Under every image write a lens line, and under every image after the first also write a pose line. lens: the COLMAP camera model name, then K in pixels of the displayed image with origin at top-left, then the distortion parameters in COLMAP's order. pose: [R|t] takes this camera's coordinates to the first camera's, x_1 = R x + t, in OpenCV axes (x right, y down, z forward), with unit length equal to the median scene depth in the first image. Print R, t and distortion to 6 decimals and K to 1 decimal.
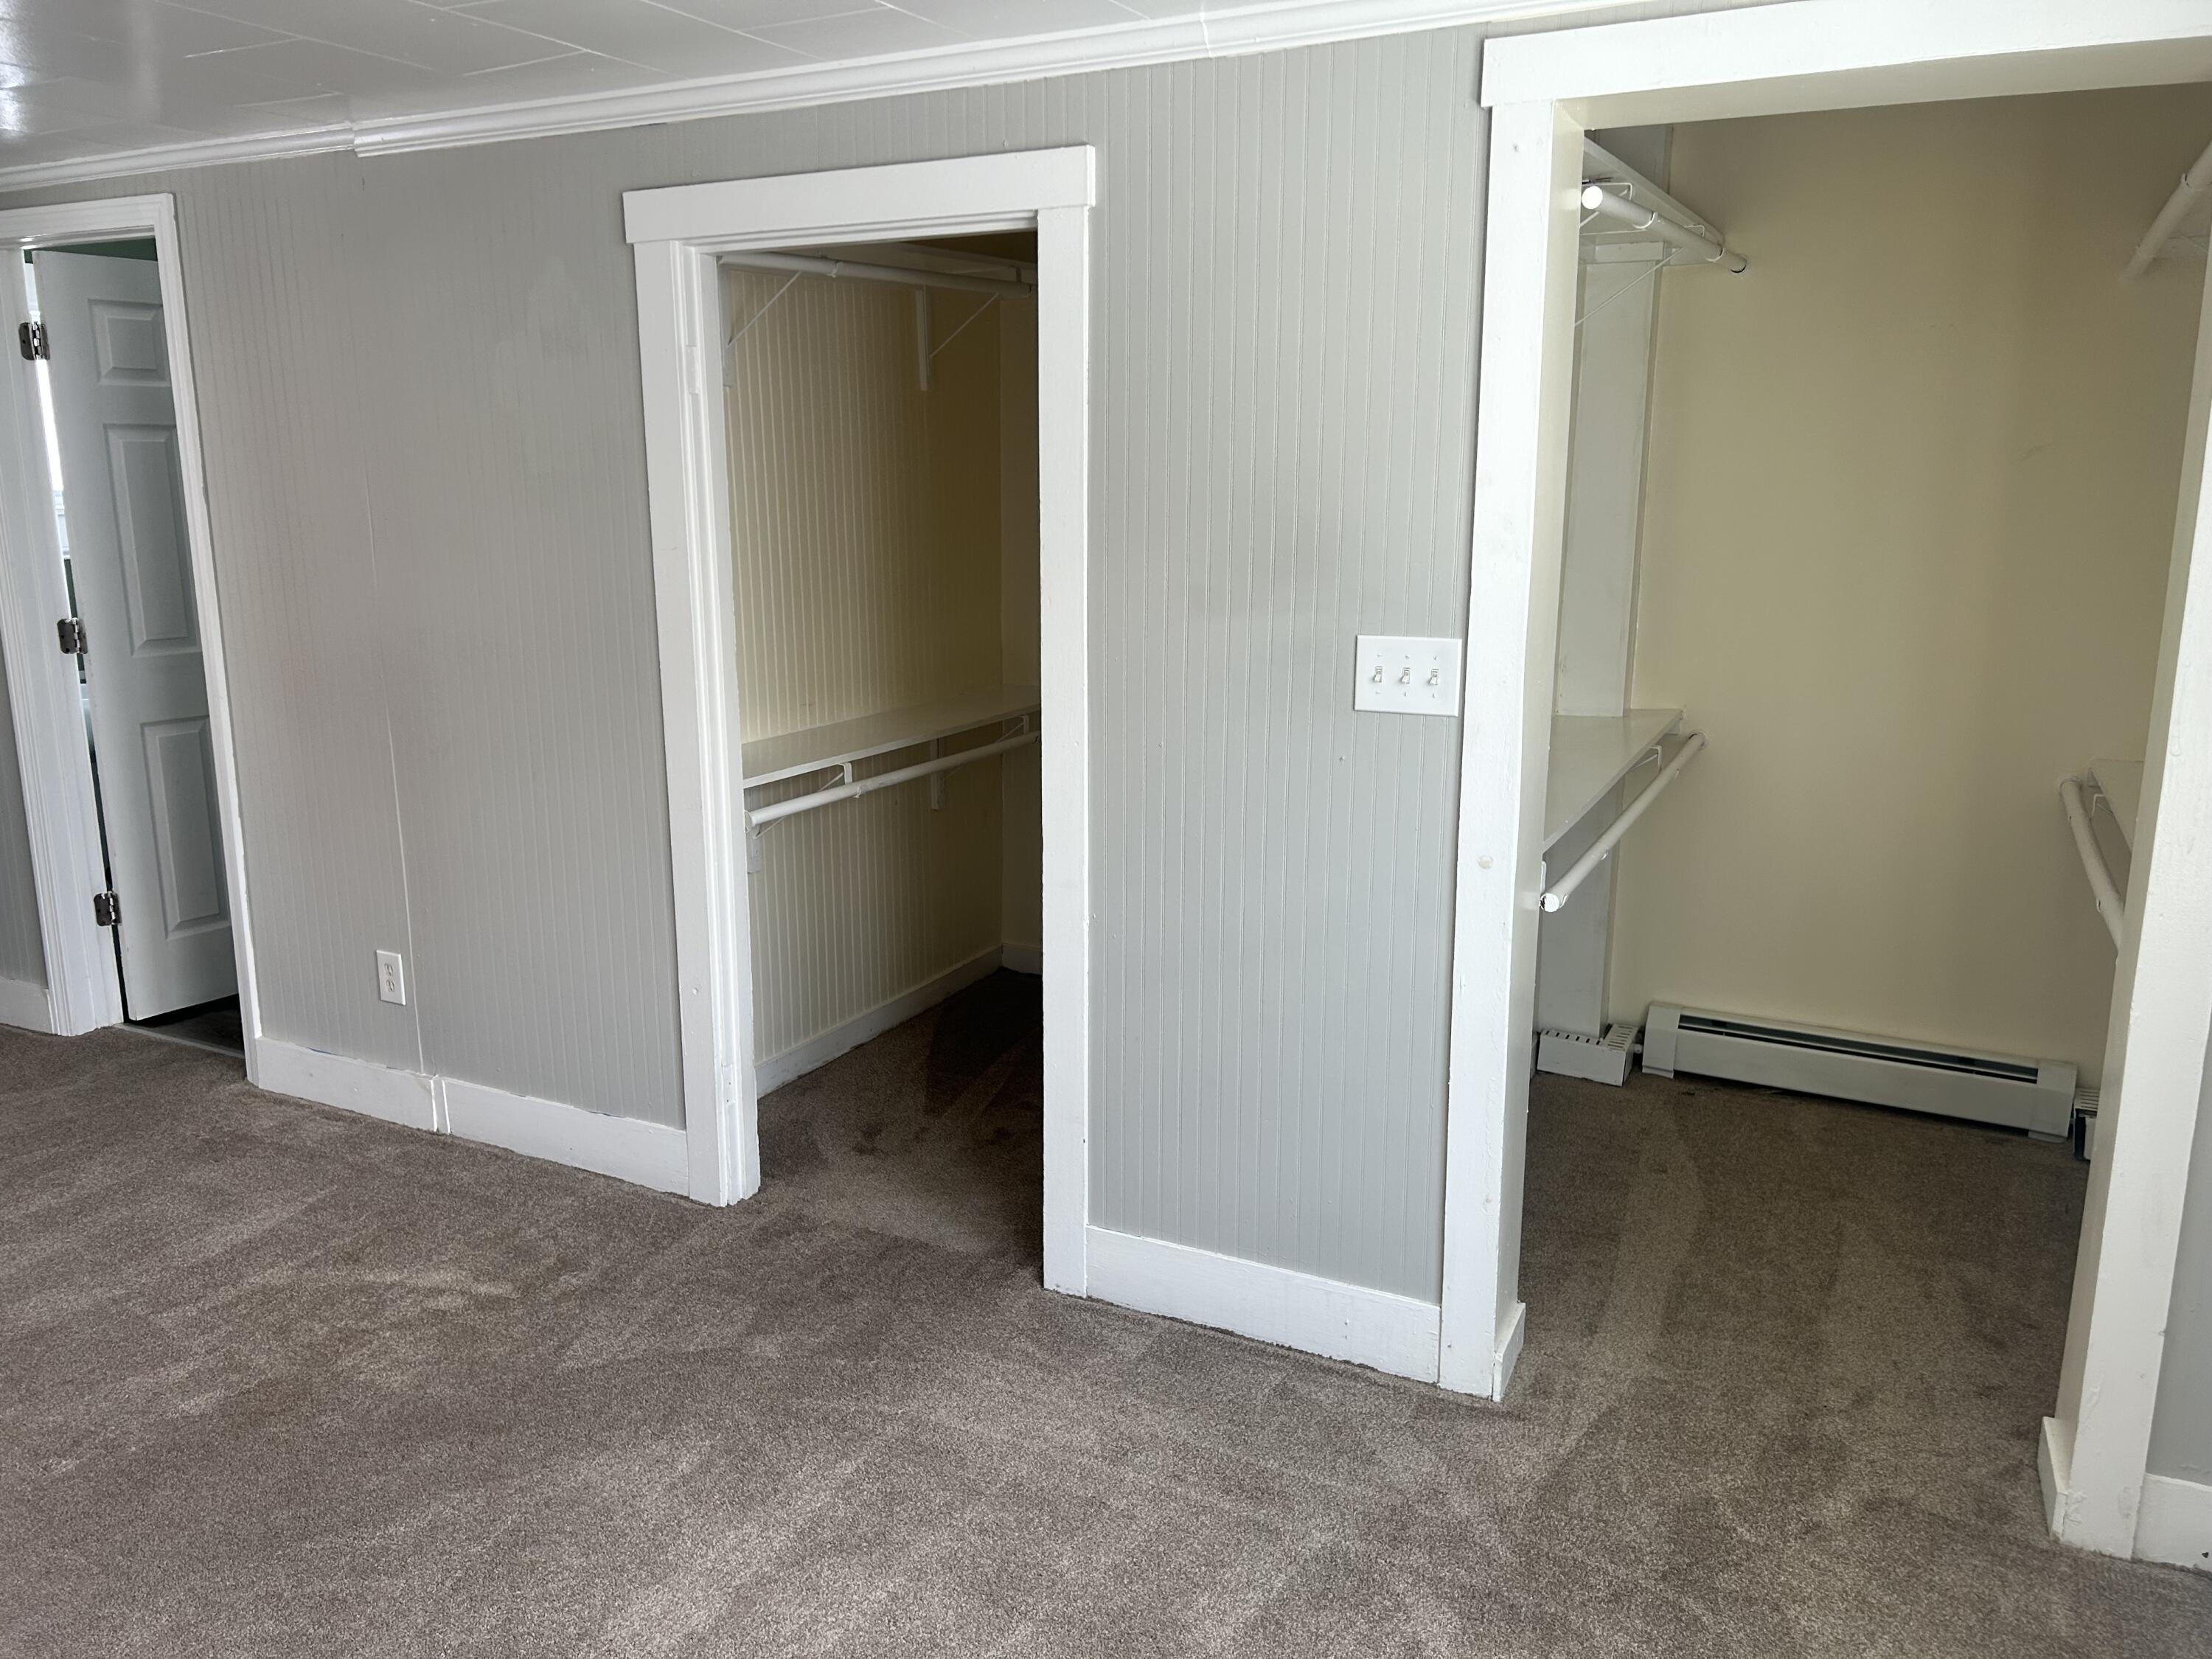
lens RADIAL K [[1654.0, 0, 1097.9], [0, 1654.0, 806.1], [0, 0, 1]] dist [0.062726, -0.066450]
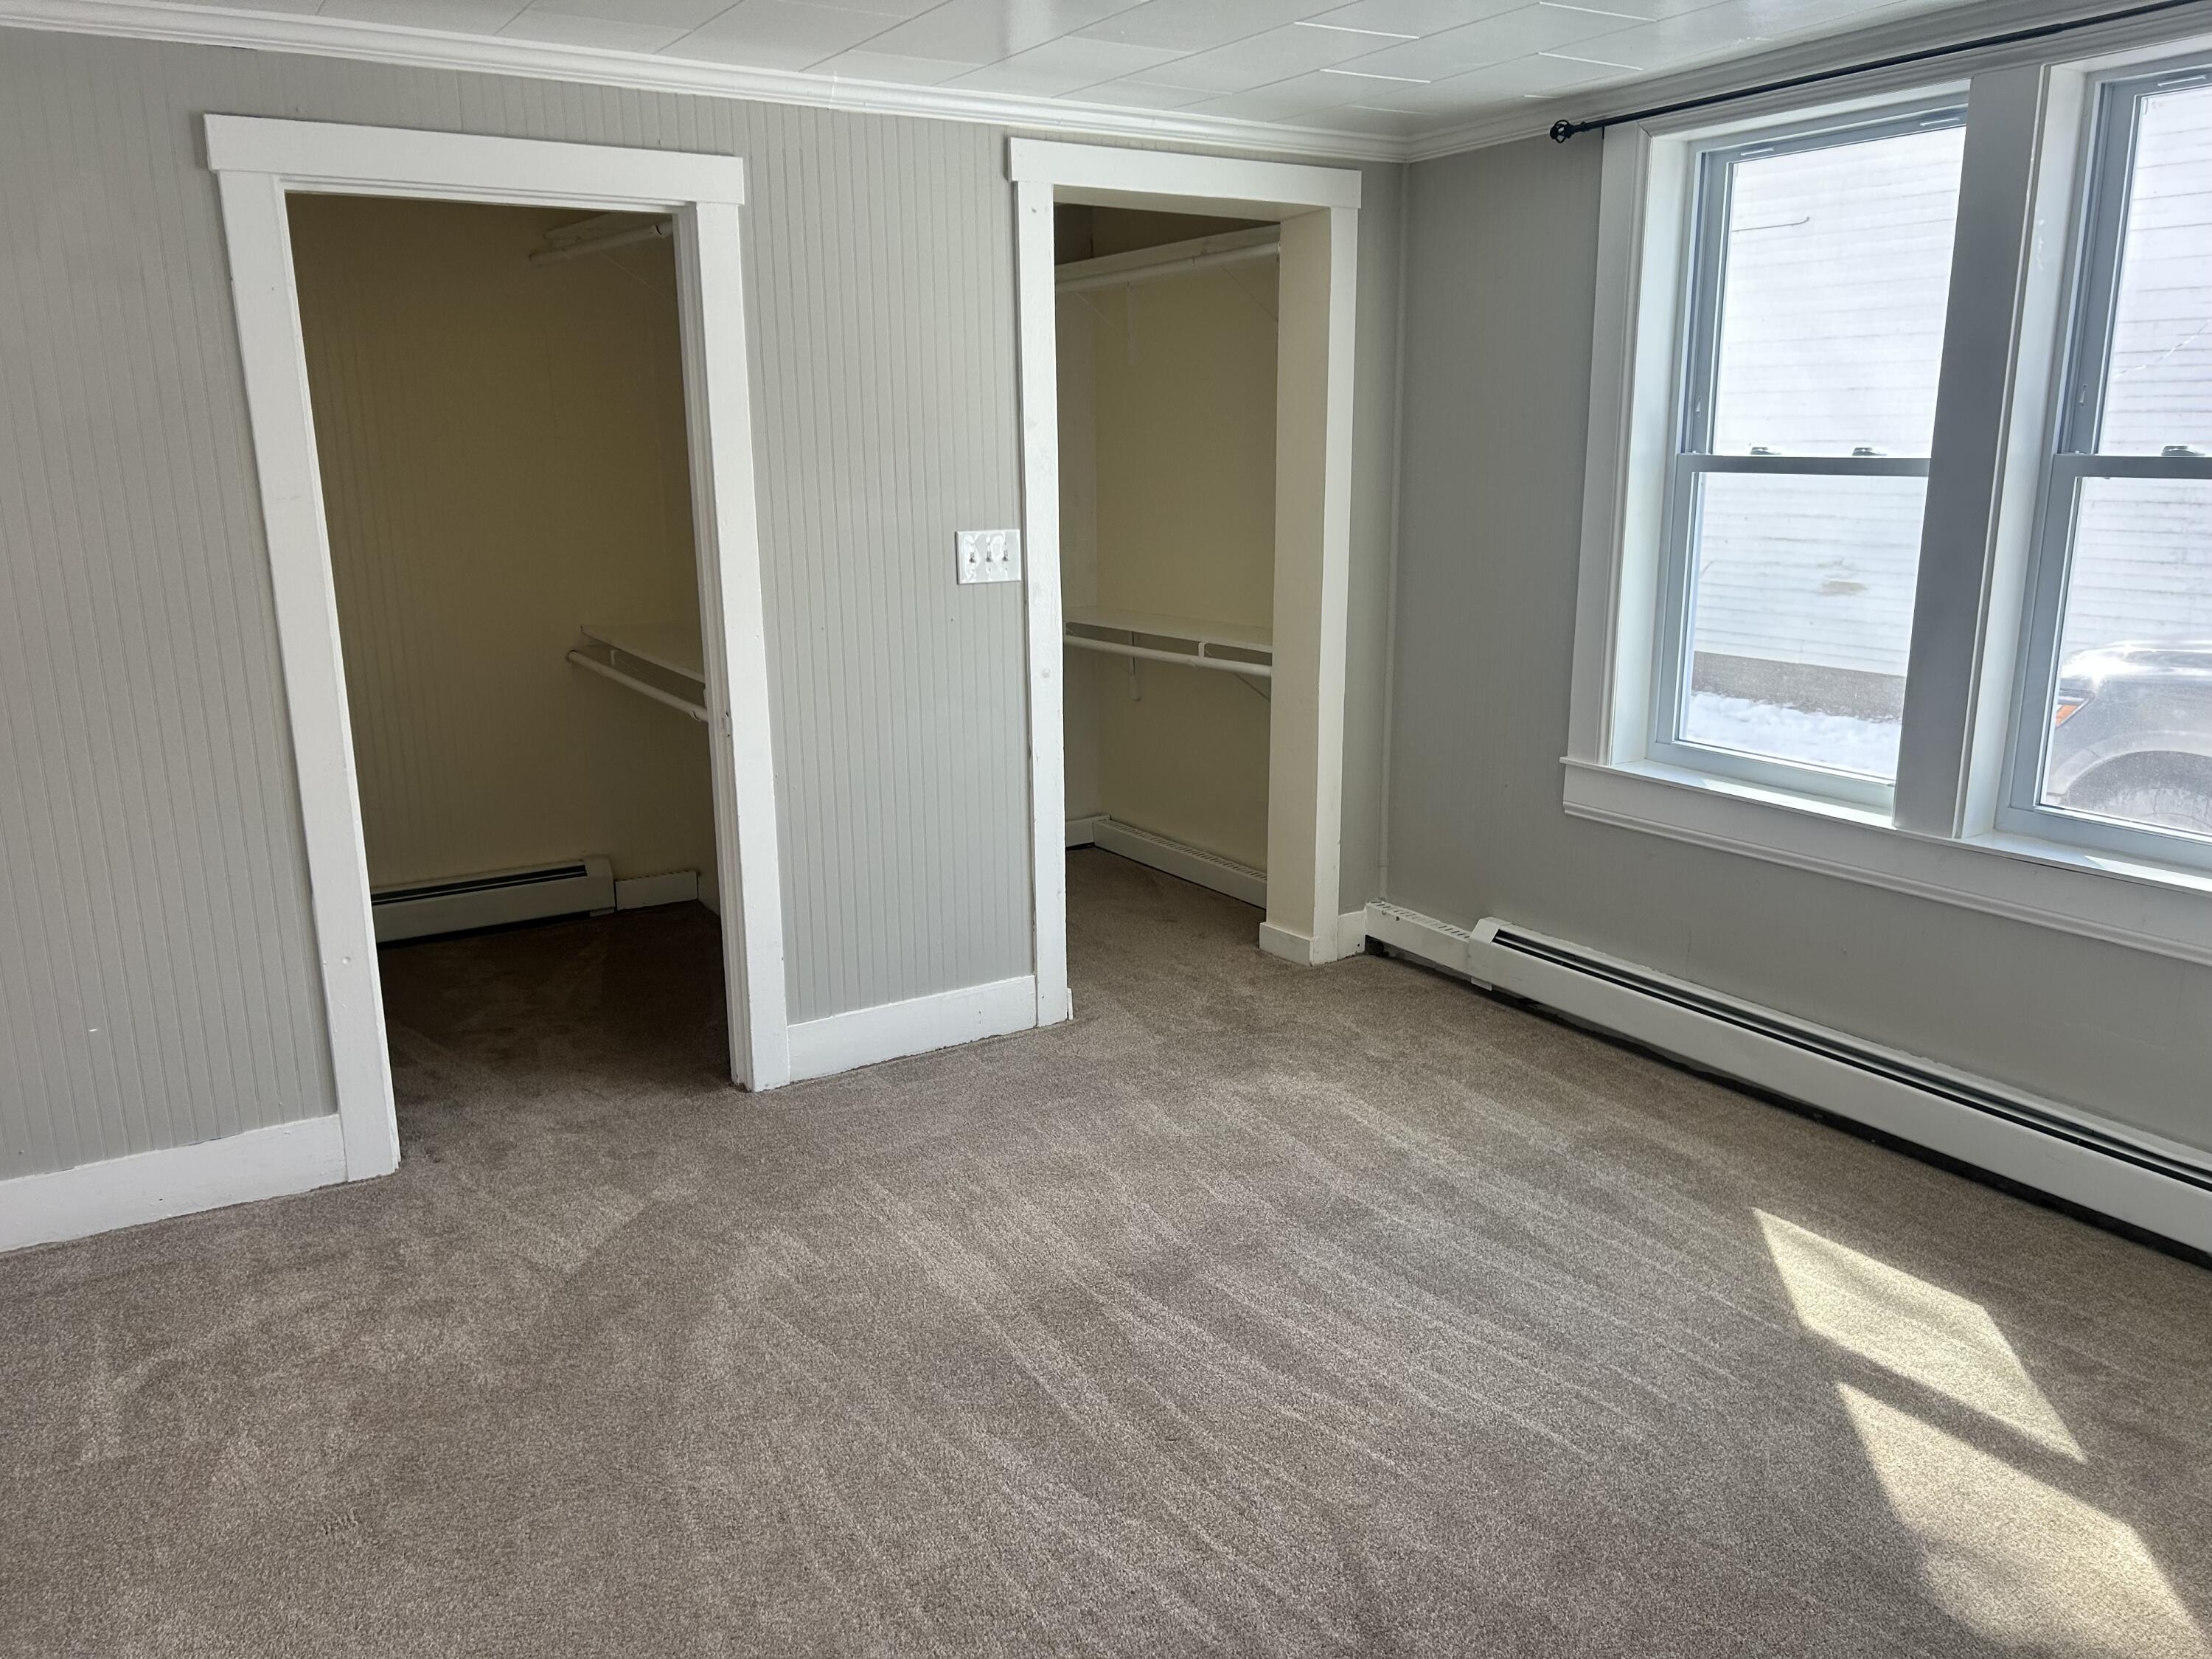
lens RADIAL K [[1654.0, 0, 1089.3], [0, 1654.0, 836.3], [0, 0, 1]] dist [0.062726, -0.066450]
pose [[0.513980, -0.207729, 0.832270, -1.017943], [0.176898, 0.975048, 0.134119, -0.017218], [-0.839364, 0.078292, 0.537902, 0.136666]]
